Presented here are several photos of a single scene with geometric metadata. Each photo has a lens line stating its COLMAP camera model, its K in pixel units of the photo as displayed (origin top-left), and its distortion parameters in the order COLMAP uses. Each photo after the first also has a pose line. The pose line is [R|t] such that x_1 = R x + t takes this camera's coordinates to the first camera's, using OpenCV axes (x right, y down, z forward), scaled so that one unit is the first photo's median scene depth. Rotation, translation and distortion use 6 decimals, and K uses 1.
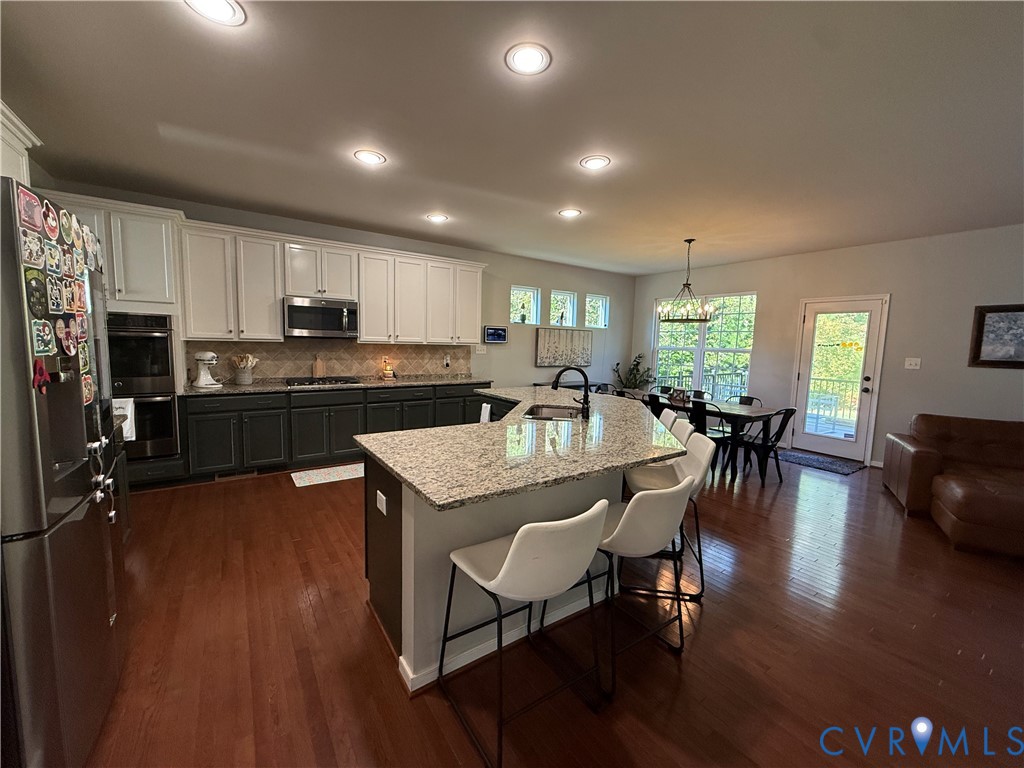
lens RADIAL K [[408.3, 0, 515.0], [0, 408.3, 384.1], [0, 0, 1]] dist [0.000320, 0.000024]
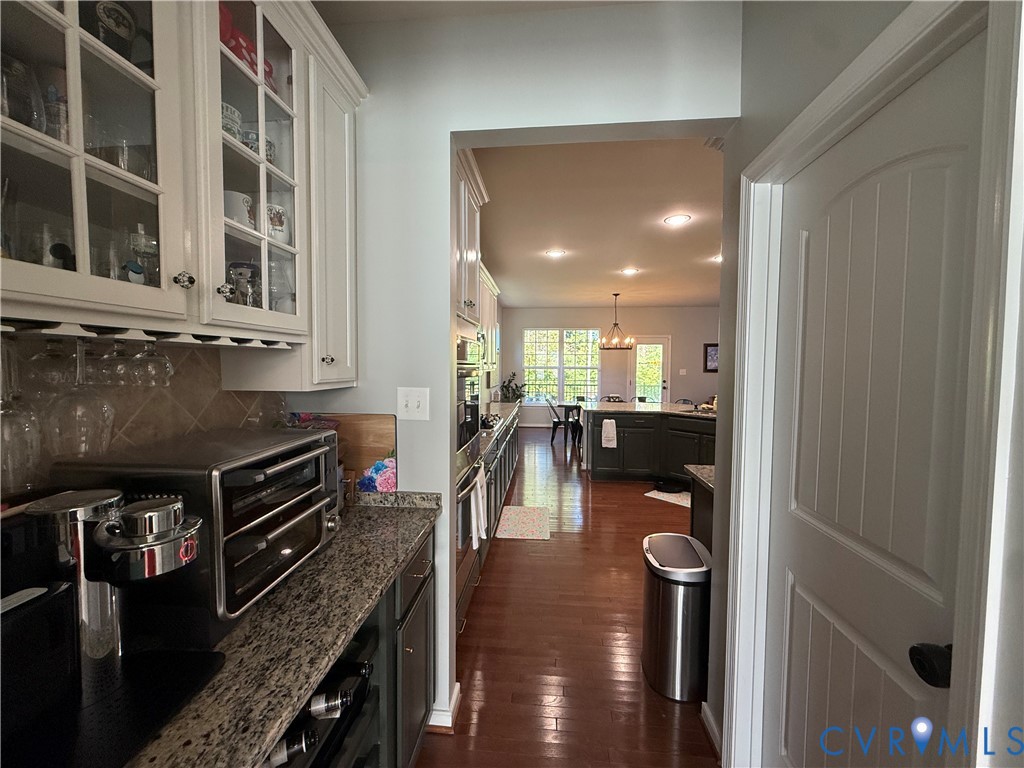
lens RADIAL K [[408.3, 0, 510.5], [0, 408.3, 381.7], [0, 0, 1]] dist [0.000320, 0.000024]
pose [[0.649883, -0.057259, 0.757874, -0.949560], [0.086874, 0.996219, 0.000772, -0.072866], [-0.755053, 0.065338, 0.652400, 0.343999]]
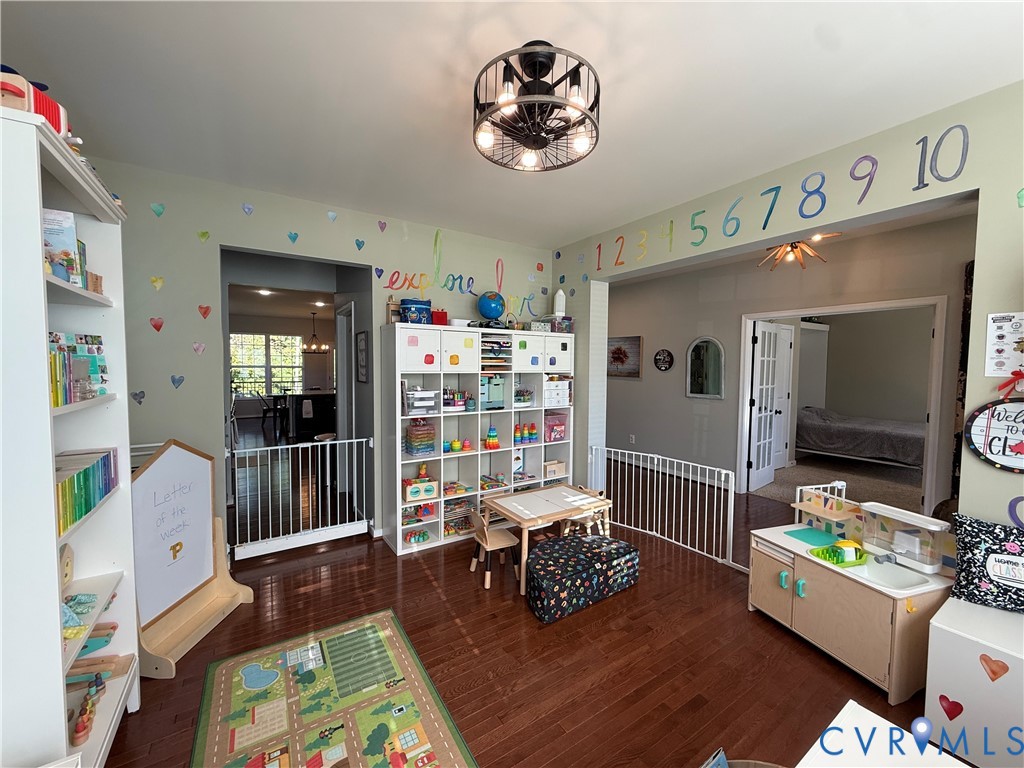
lens RADIAL K [[408.3, 0, 513.1], [0, 408.3, 381.3], [0, 0, 1]] dist [0.000320, 0.000024]
pose [[0.034201, -0.069093, 0.997024, -1.569287], [0.092909, 0.993507, 0.065662, -0.058874], [-0.995087, 0.090387, 0.040398, -0.035117]]
